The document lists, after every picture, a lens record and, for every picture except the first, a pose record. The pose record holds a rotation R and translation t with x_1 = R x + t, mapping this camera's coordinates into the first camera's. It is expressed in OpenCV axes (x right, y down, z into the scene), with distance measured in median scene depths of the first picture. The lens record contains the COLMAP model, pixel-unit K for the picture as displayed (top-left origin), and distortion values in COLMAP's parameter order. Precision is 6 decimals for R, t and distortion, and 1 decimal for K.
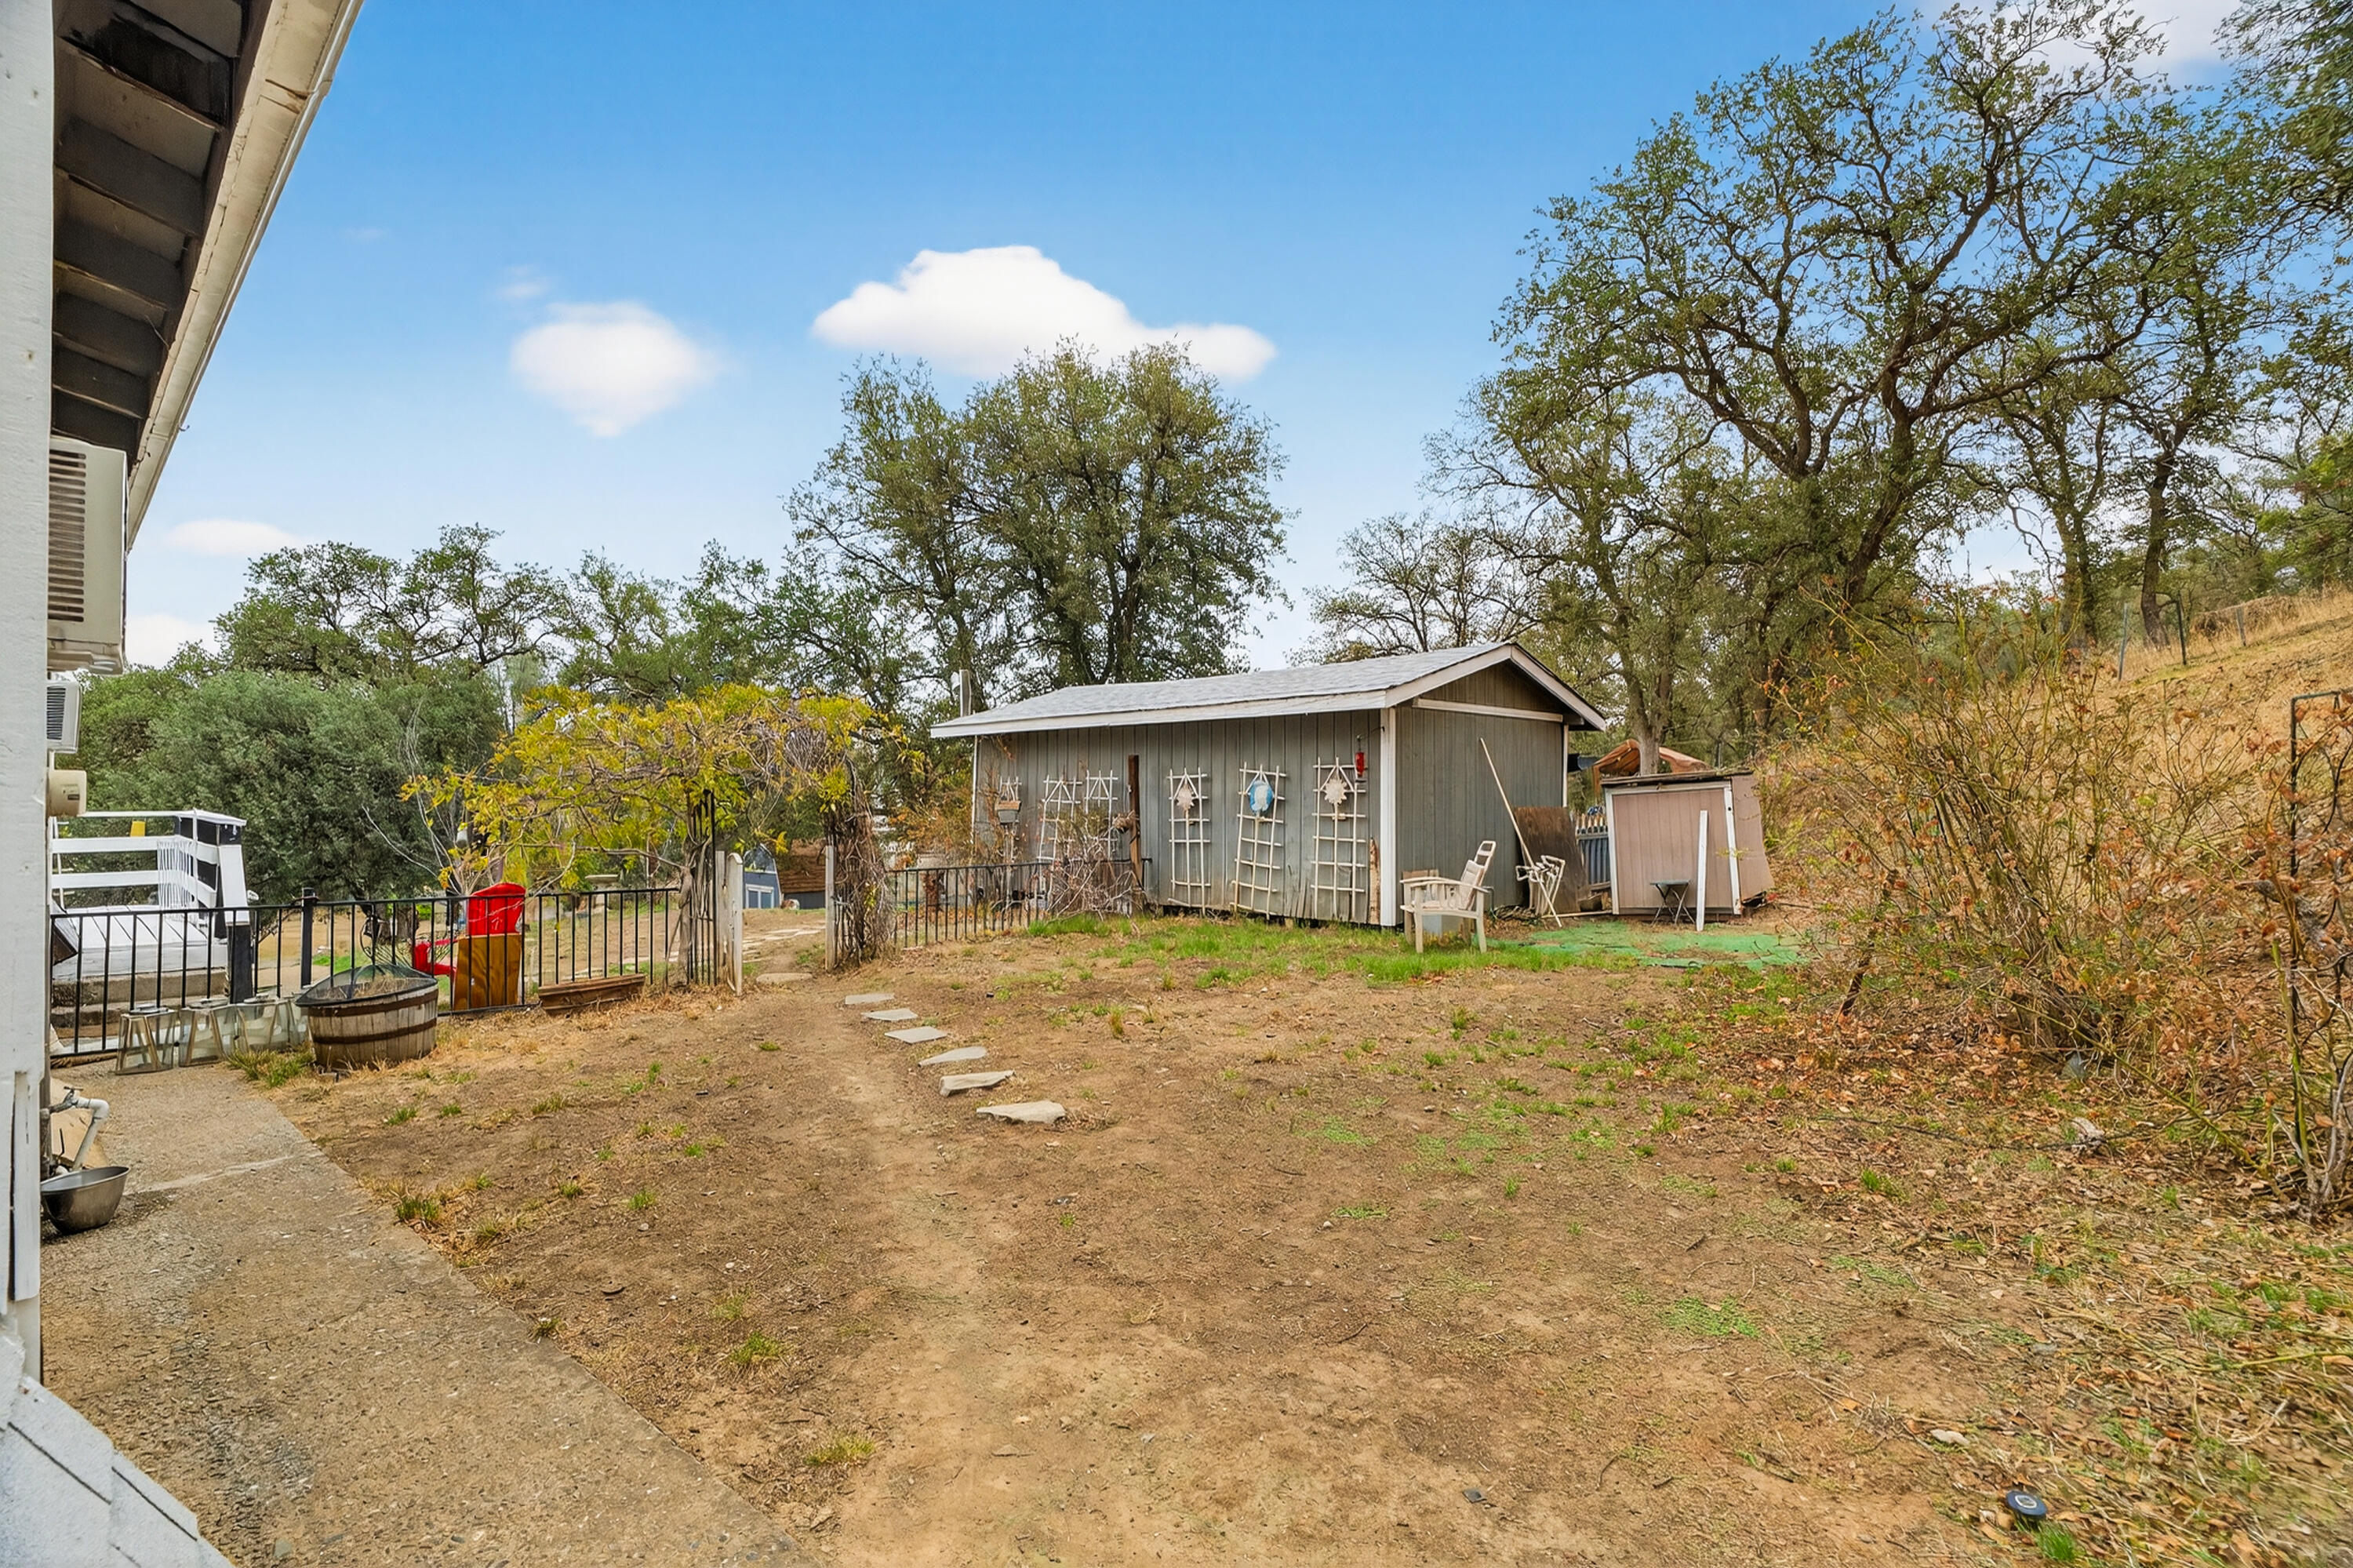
lens RADIAL K [[1079.5, 0, 1176.5], [0, 1079.5, 784.0], [0, 0, 1]] dist [-0.047548, 0.018029]
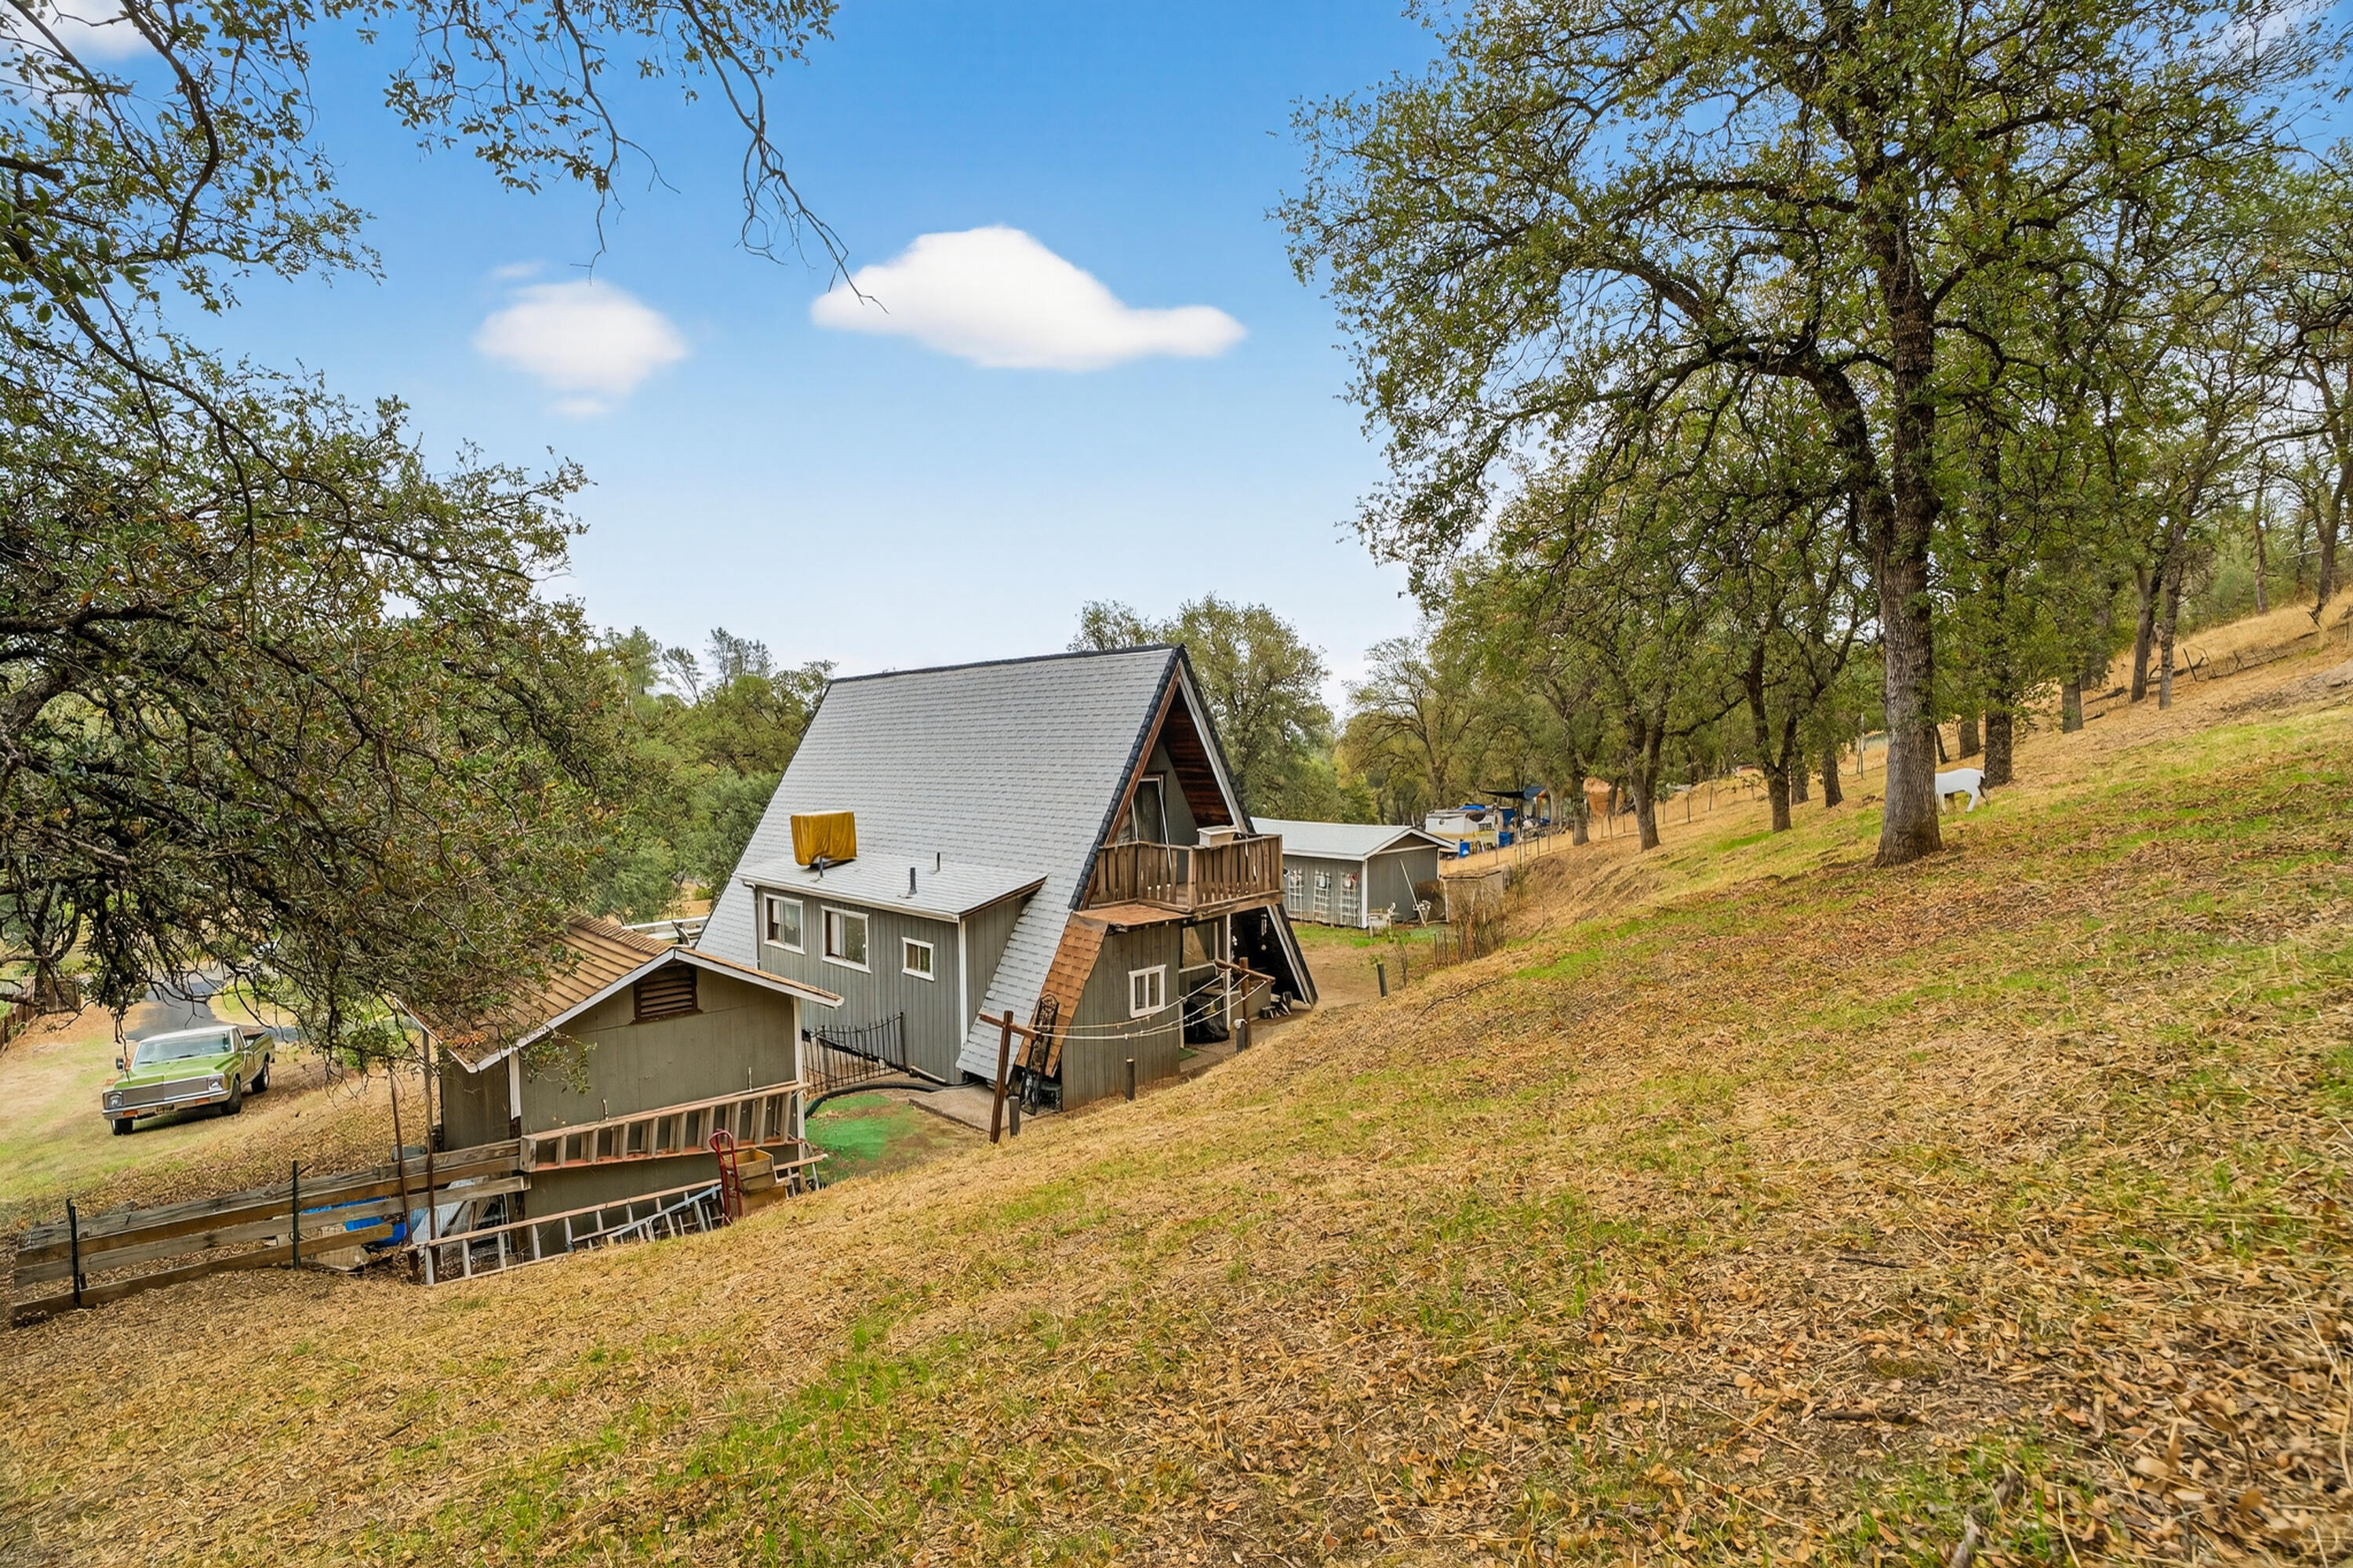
lens RADIAL K [[1079.5, 0, 1176.5], [0, 1079.5, 784.0], [0, 0, 1]] dist [-0.047548, 0.018029]
pose [[0.998636, -0.014290, -0.050211, -0.174515], [0.016609, 0.998800, 0.046072, -0.415547], [0.049492, -0.046843, 0.997675, -2.009792]]
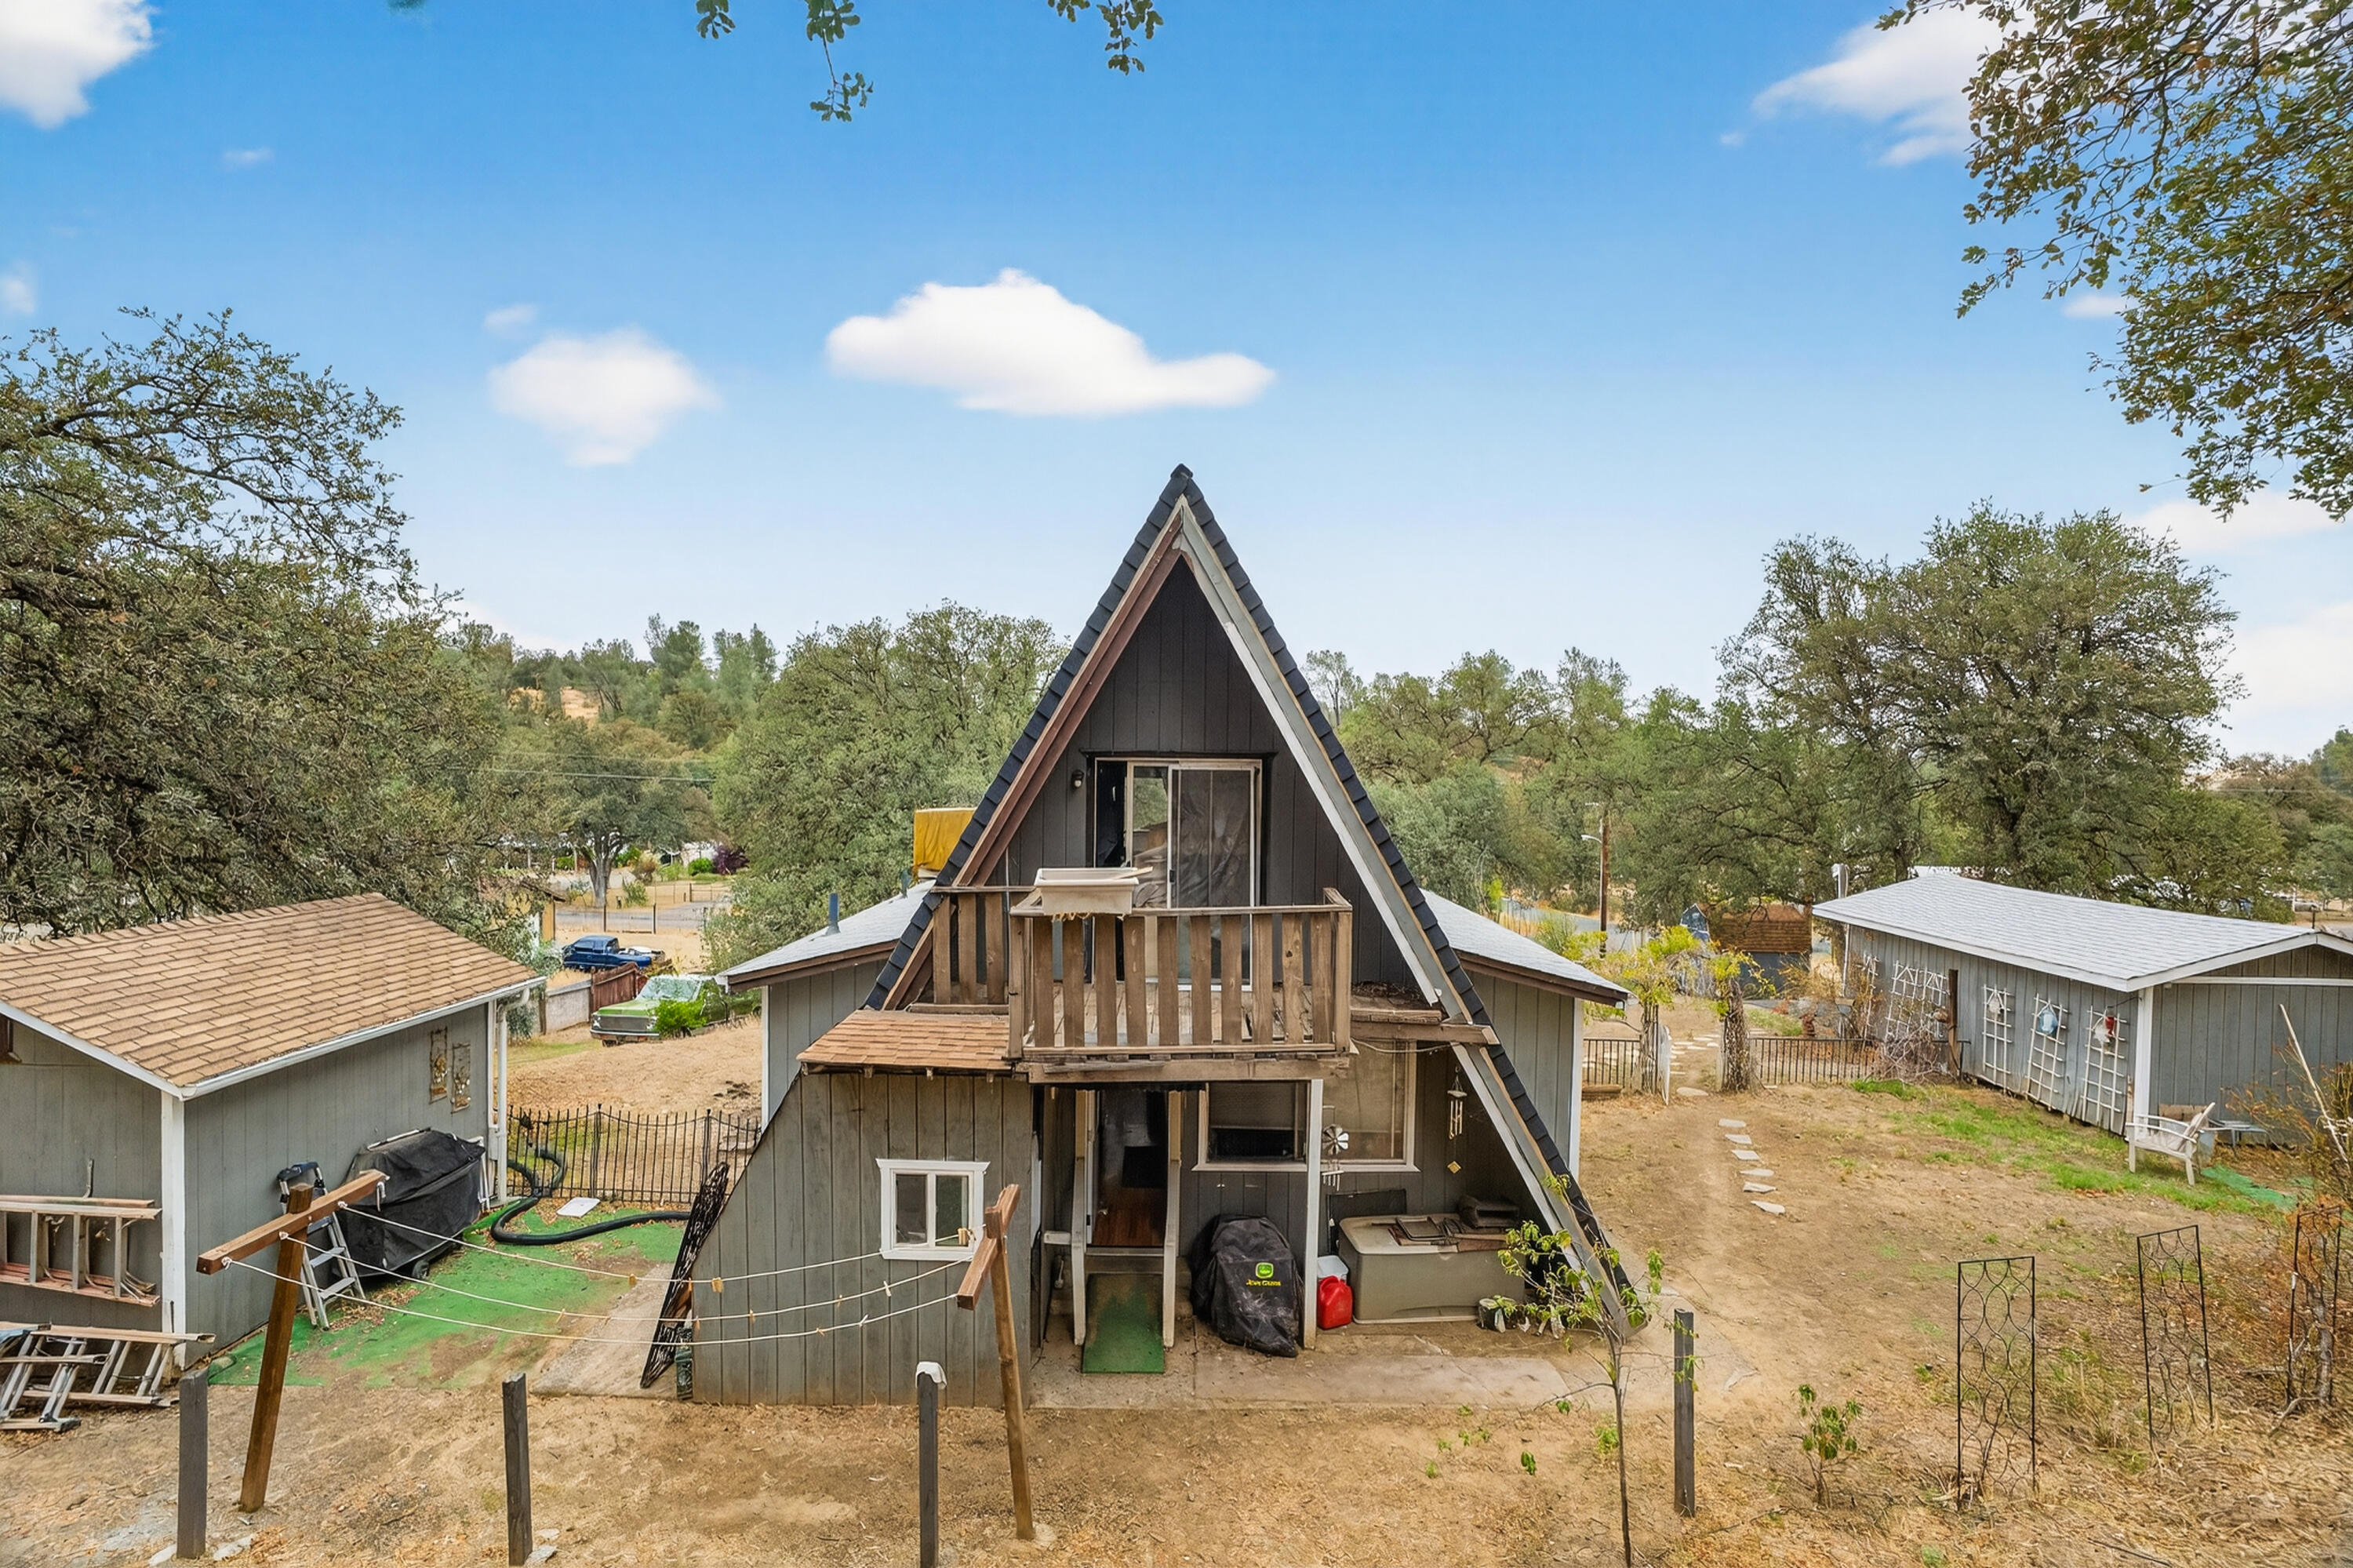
lens RADIAL K [[1079.5, 0, 1176.5], [0, 1079.5, 784.0], [0, 0, 1]] dist [-0.047548, 0.018029]
pose [[0.673529, 0.016666, -0.738973, 0.341142], [-0.003432, 0.999806, 0.019421, -0.339696], [0.739153, -0.010545, 0.673455, -0.794986]]
